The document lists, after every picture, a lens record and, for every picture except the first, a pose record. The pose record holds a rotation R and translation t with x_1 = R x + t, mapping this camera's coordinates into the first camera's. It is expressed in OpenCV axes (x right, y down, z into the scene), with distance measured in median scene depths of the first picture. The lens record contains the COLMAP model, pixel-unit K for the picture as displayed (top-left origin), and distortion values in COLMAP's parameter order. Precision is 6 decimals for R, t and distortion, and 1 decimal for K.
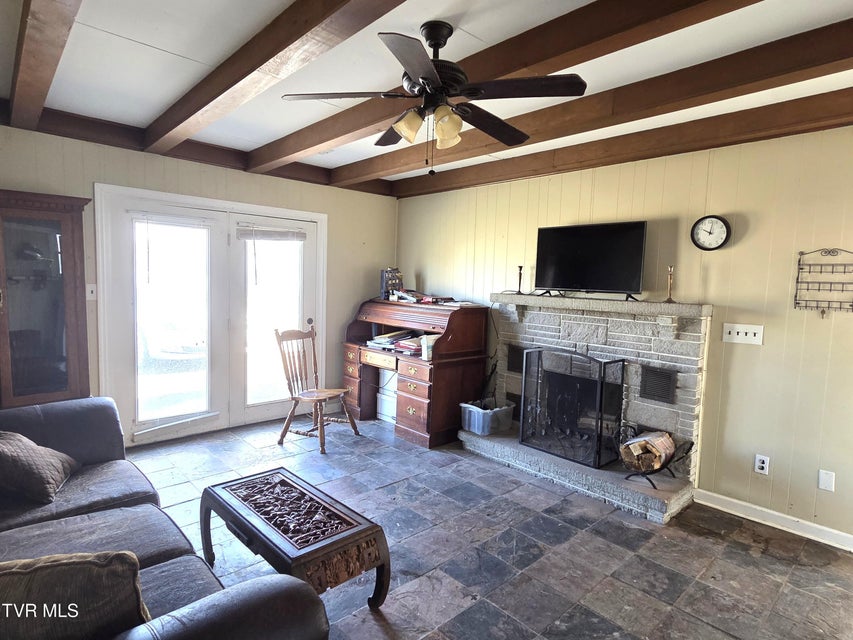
lens RADIAL K [[481.1, 0, 427.6], [0, 481.1, 321.4], [0, 0, 1]] dist [-0.000895, -0.000747]
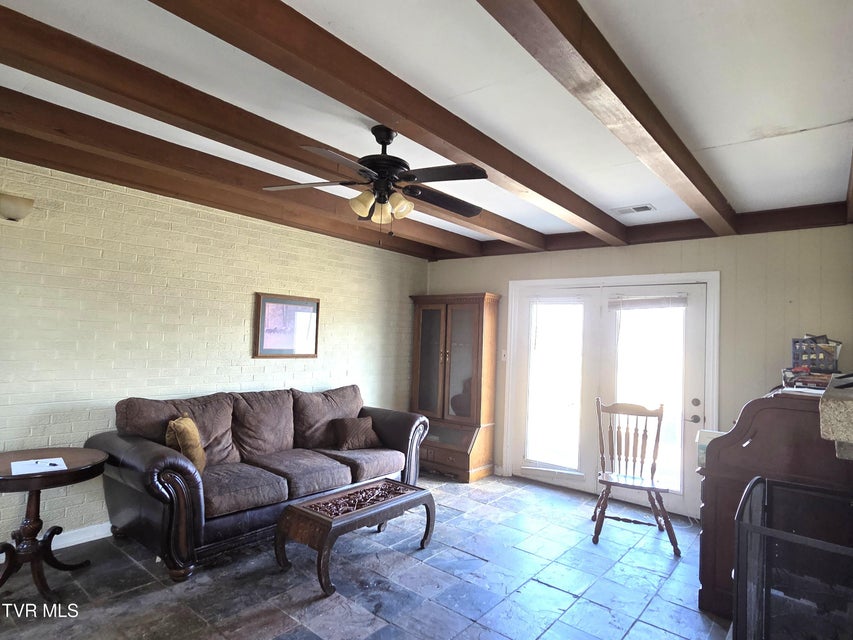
lens RADIAL K [[481.1, 0, 428.2], [0, 481.1, 320.1], [0, 0, 1]] dist [-0.000895, -0.000747]
pose [[0.124654, -0.062328, -0.990241, 0.591611], [-0.124105, 0.989208, -0.077886, -0.021196], [0.984408, 0.132602, 0.115574, 0.497749]]
